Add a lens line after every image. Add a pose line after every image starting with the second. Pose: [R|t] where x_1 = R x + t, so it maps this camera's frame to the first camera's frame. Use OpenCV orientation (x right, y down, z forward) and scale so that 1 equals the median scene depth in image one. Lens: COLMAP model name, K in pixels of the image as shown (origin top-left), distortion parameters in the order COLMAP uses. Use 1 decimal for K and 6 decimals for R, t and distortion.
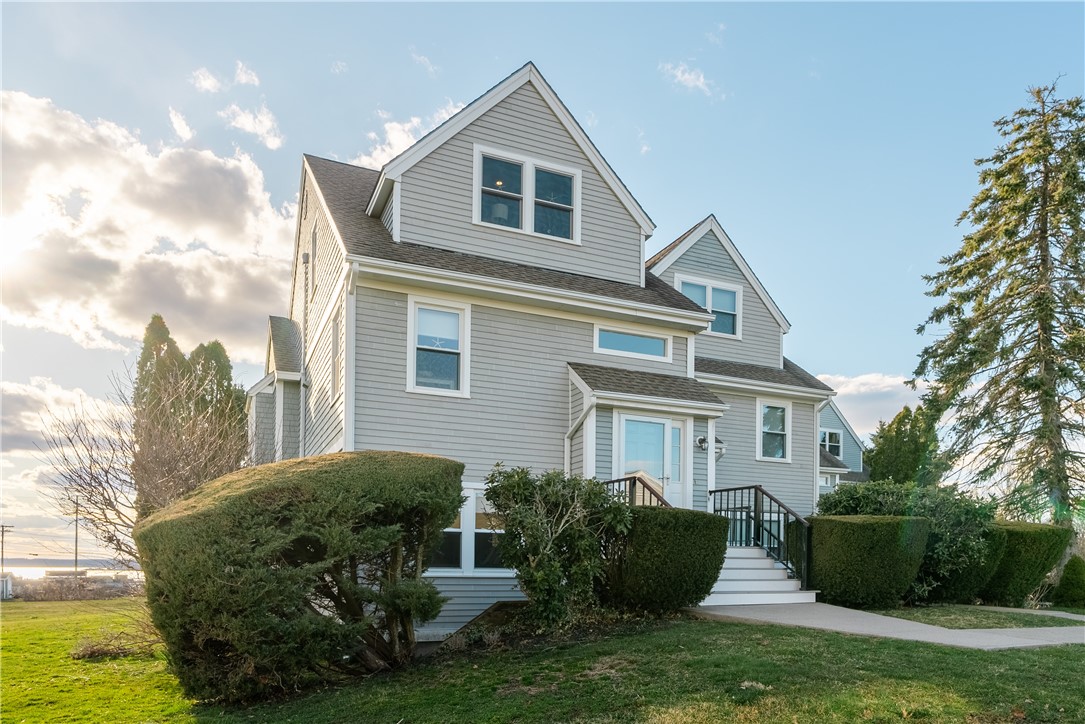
lens RADIAL K [[703.9, 0, 543.8], [0, 703.9, 400.8], [0, 0, 1]] dist [-0.002820, 0.001347]
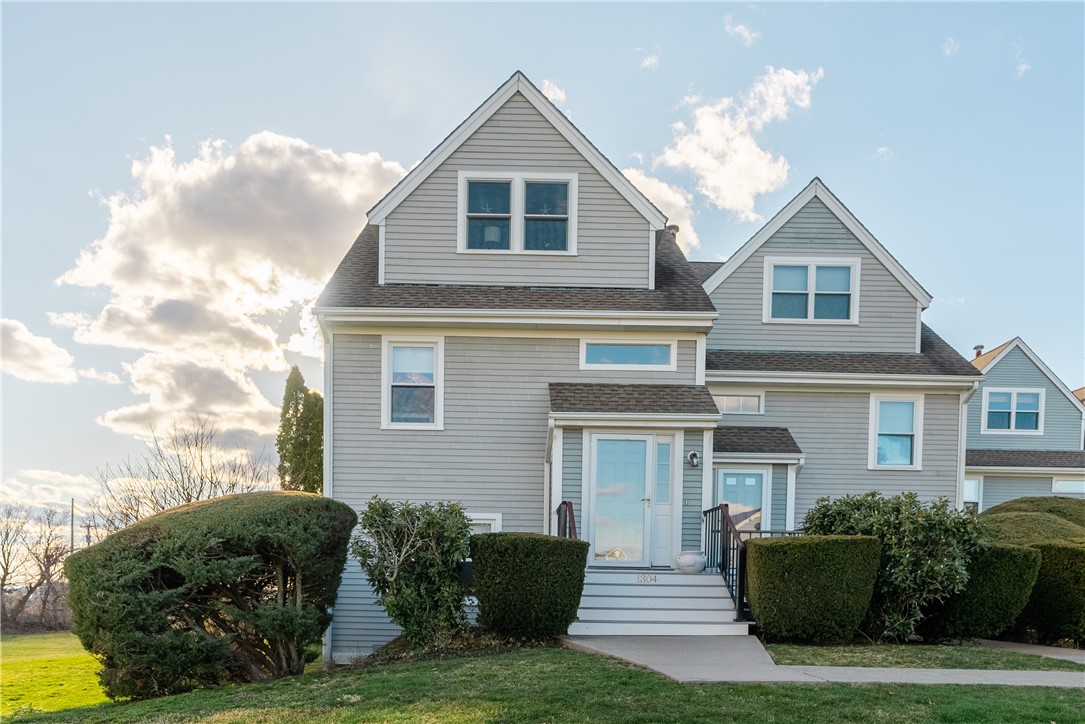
lens RADIAL K [[795.4, 0, 542.2], [0, 795.4, 429.4], [0, 0, 1]] dist [0.003614, -0.000515]
pose [[0.924615, -0.075593, -0.373327, 0.430768], [0.083269, 0.996517, 0.004452, 0.002444], [0.371690, -0.035203, 0.927689, -0.011357]]
